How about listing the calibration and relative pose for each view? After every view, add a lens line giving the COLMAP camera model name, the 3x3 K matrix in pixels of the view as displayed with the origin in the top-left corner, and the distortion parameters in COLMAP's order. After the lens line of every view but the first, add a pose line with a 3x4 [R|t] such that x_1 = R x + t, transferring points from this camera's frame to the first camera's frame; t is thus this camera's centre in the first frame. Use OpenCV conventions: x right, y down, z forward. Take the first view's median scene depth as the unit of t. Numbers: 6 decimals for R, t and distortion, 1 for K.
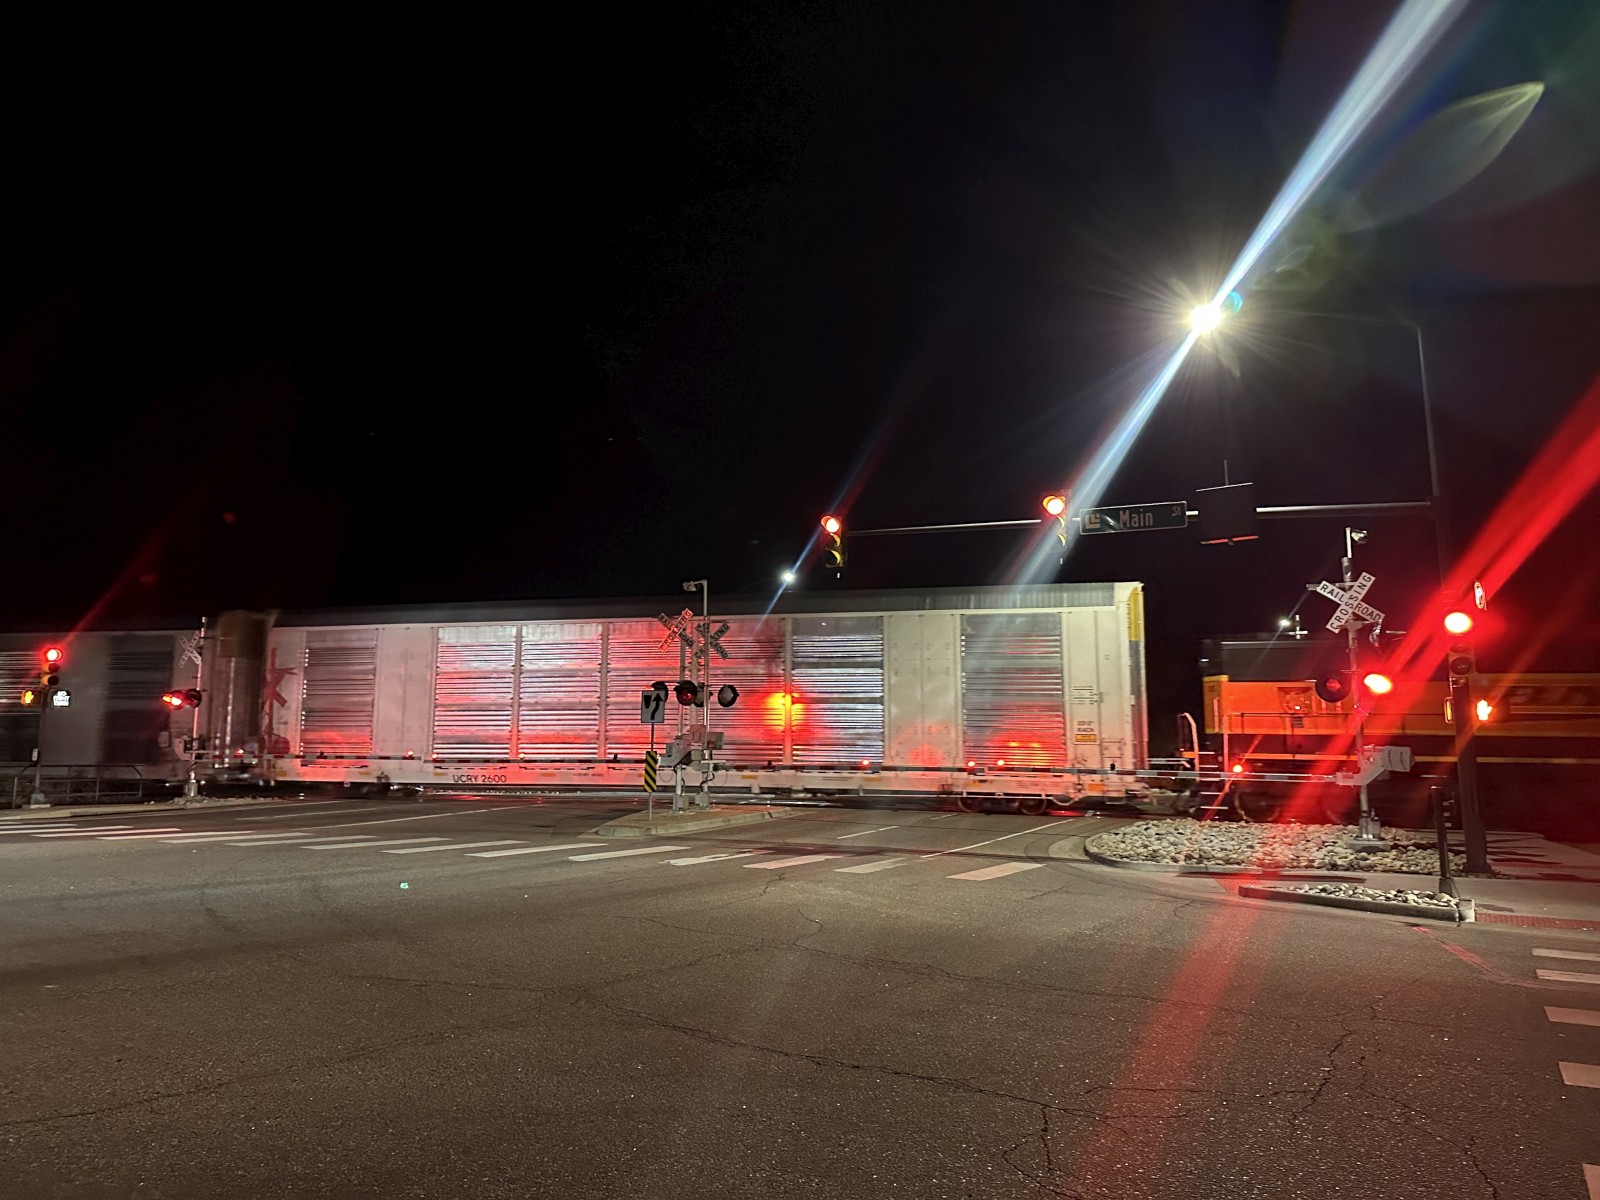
lens RADIAL K [[1129.8, 0, 811.3], [0, 1129.8, 582.6], [0, 0, 1]] dist [0.053692, -0.044832]
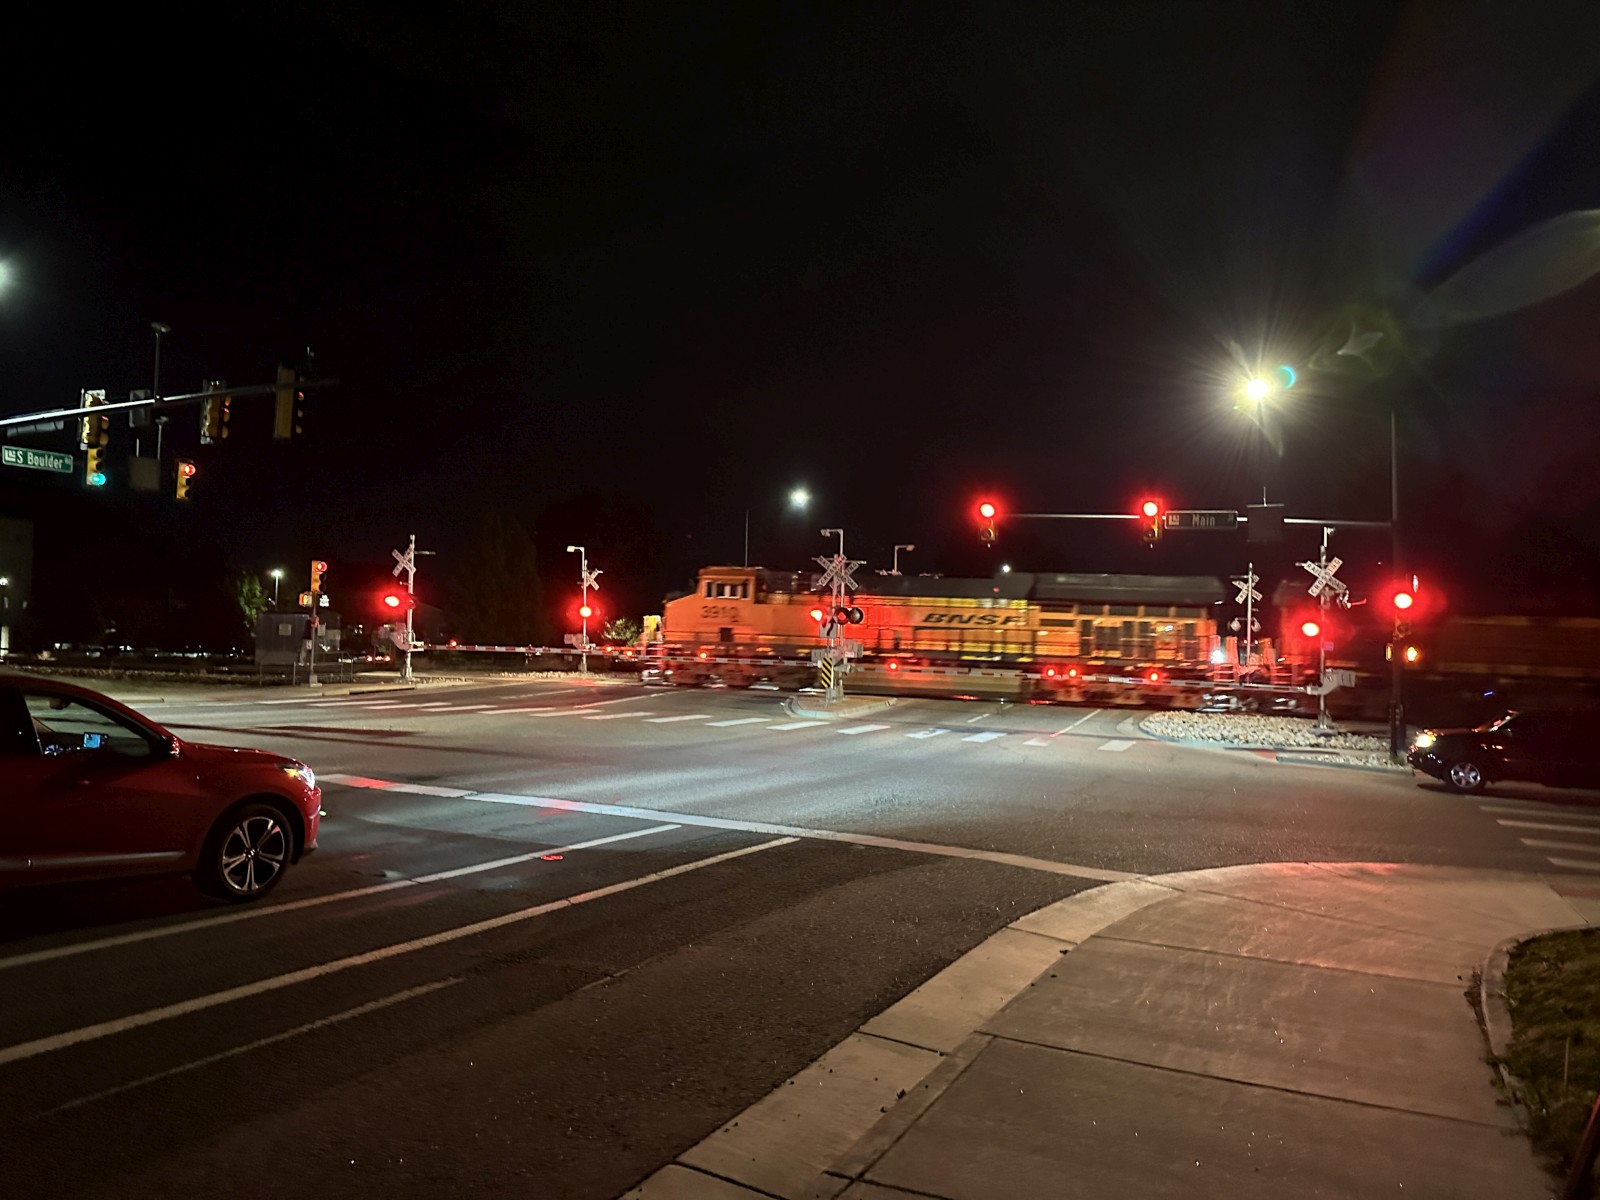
lens RADIAL K [[1131.0, 0, 795.4], [0, 1131.0, 589.5], [0, 0, 1]] dist [0.133183, -0.199731]
pose [[0.990357, 0.029767, 0.135304, -0.504745], [-0.045476, 0.992378, 0.114537, -0.126949], [-0.130863, -0.119586, 0.984162, -0.492912]]
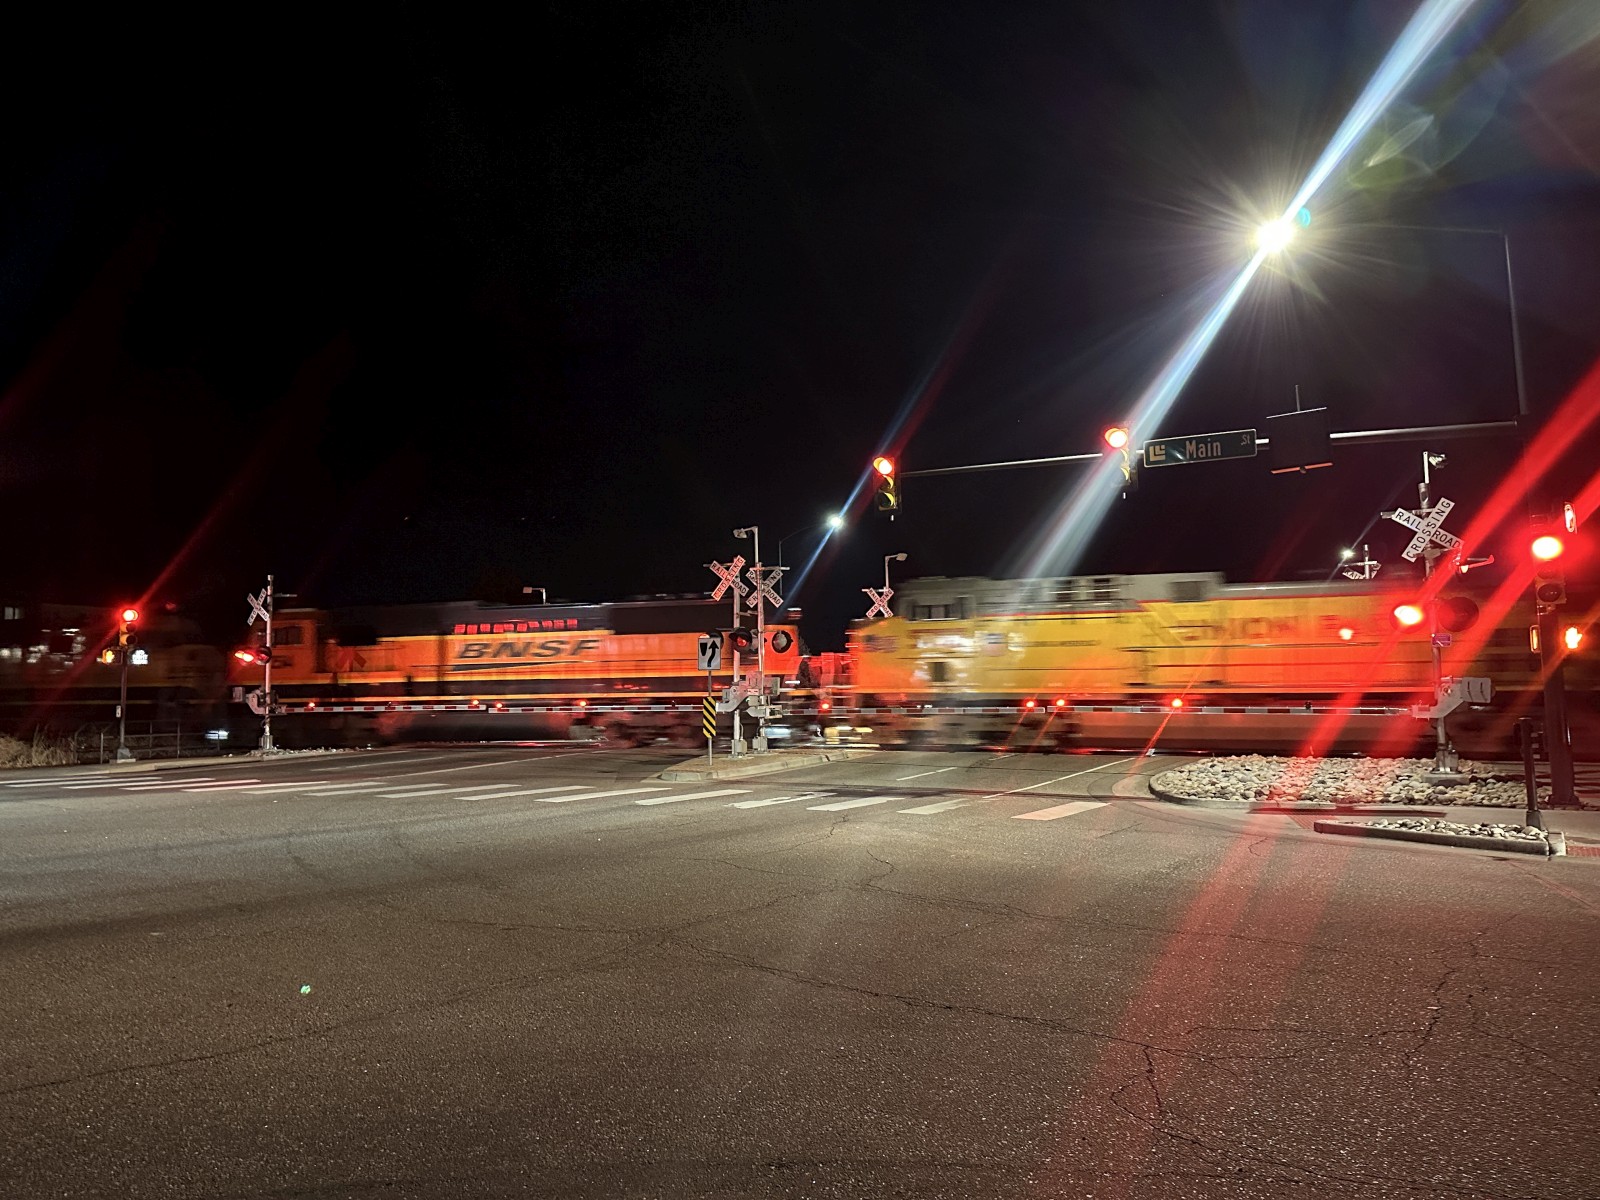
lens RADIAL K [[1126.6, 0, 797.1], [0, 1126.6, 595.9], [0, 0, 1]] dist [0.069182, -0.064632]
pose [[0.998325, -0.024319, -0.052491, -0.011011], [0.027436, 0.997851, 0.059503, 0.001071], [0.050931, -0.060843, 0.996847, 0.008543]]
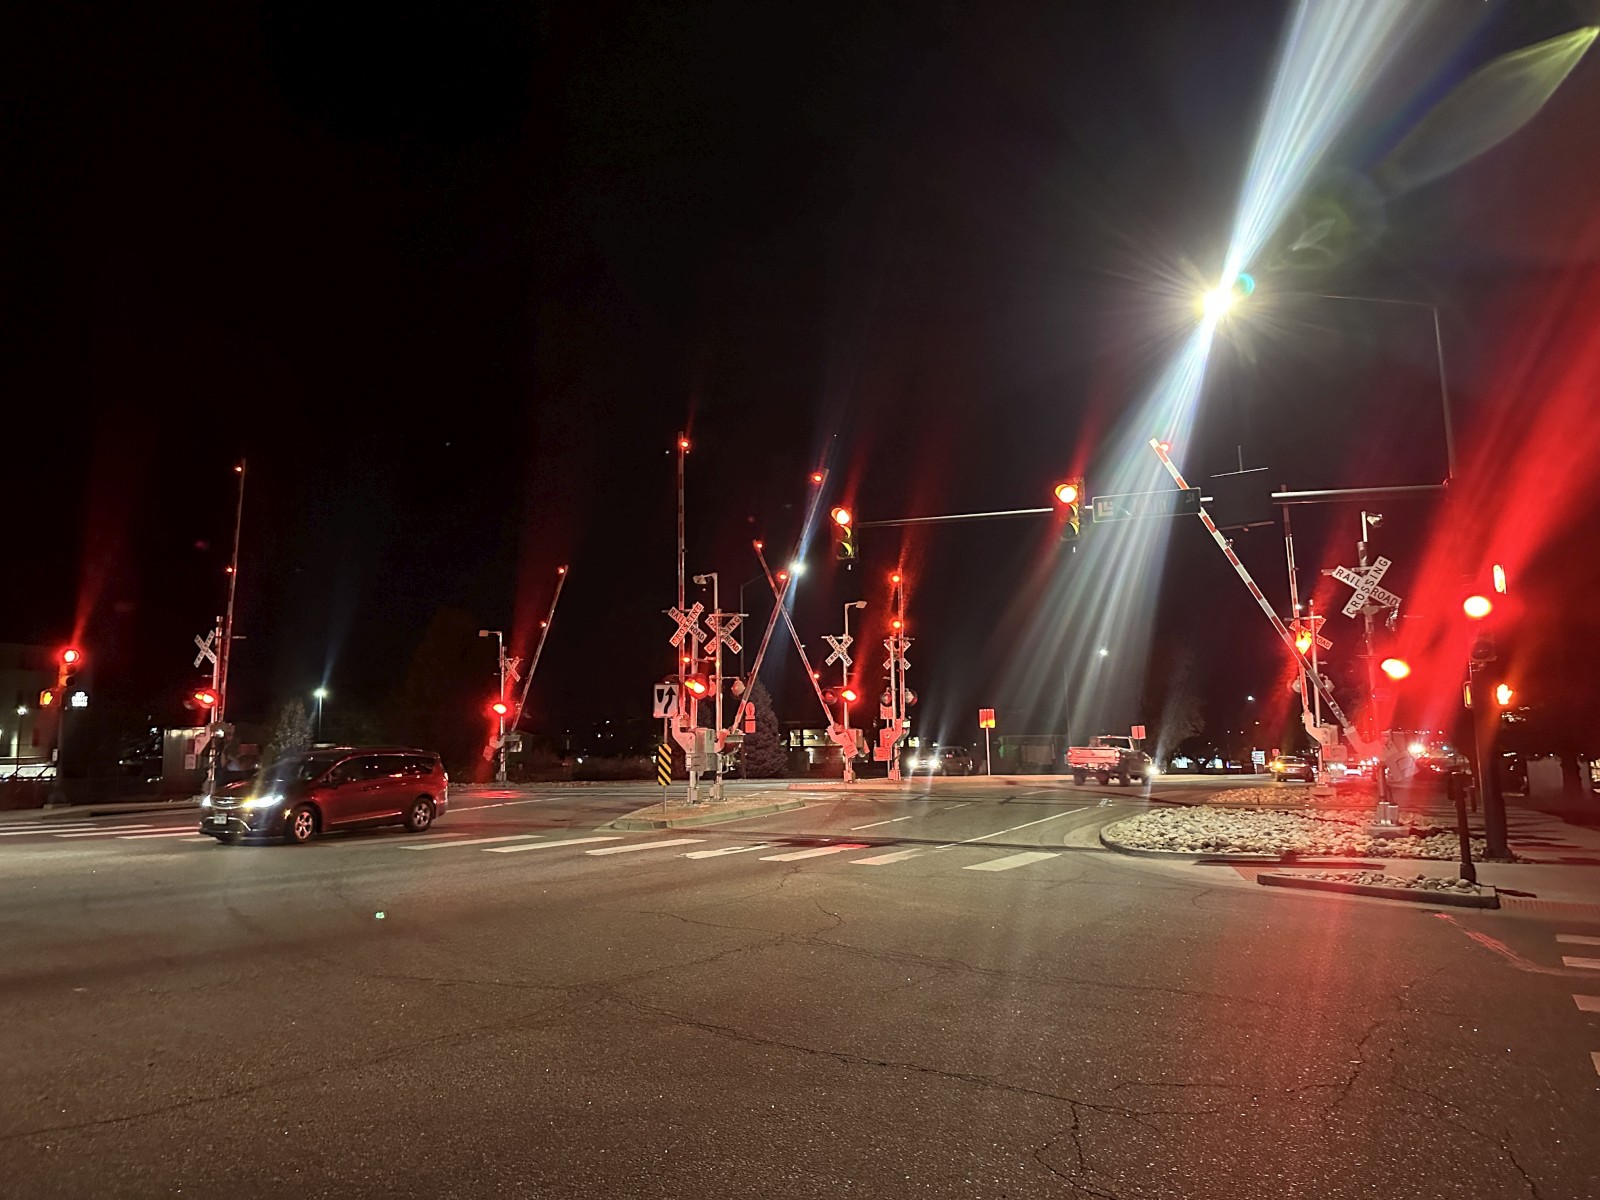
lens RADIAL K [[1129.1, 0, 806.0], [0, 1129.1, 589.0], [0, 0, 1]] dist [0.056974, -0.049597]
pose [[0.999836, -0.013726, -0.011827, -0.003609], [0.013897, 0.999798, 0.014518, -0.002500], [0.011626, -0.014680, 0.999825, 0.002304]]
